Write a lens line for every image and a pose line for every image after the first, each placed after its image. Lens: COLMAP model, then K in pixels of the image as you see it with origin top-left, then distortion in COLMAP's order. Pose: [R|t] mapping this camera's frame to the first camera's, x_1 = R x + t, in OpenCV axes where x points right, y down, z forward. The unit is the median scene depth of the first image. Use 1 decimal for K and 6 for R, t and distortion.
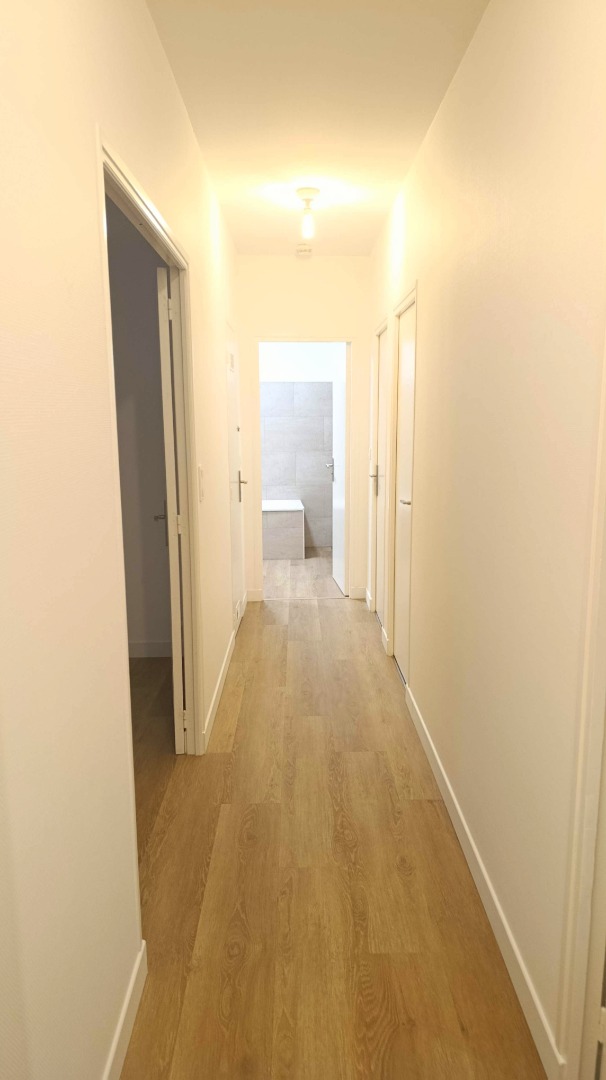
lens RADIAL K [[694.5, 0, 303.9], [0, 694.5, 540.2], [0, 0, 1]] dist [0.033060, -0.034258]
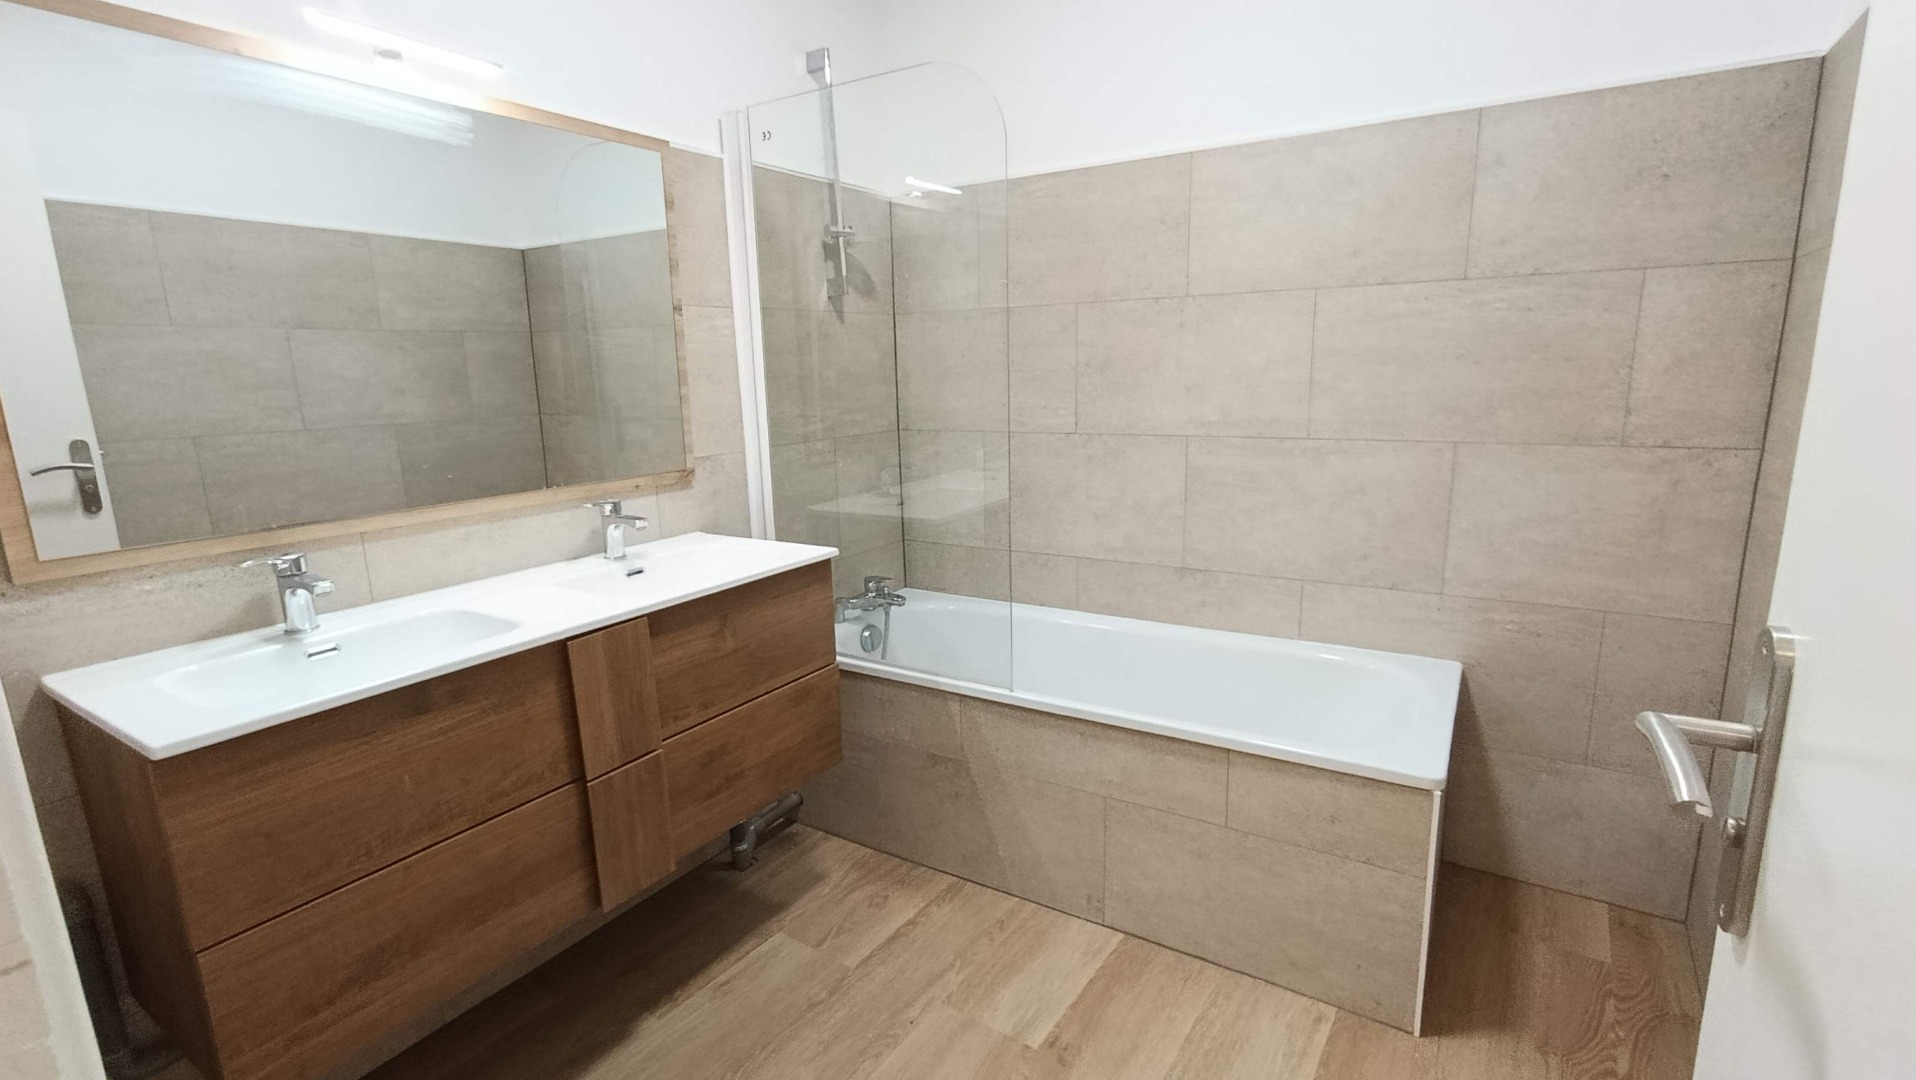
lens RADIAL K [[861.2, 0, 956.5], [0, 861.2, 544.9], [0, 0, 1]] dist [0.001034, 0.002592]
pose [[0.816444, 0.104838, -0.567827, 0.016446], [-0.080058, 0.994434, 0.068491, -0.103862], [0.571848, -0.010460, 0.820293, 0.696412]]
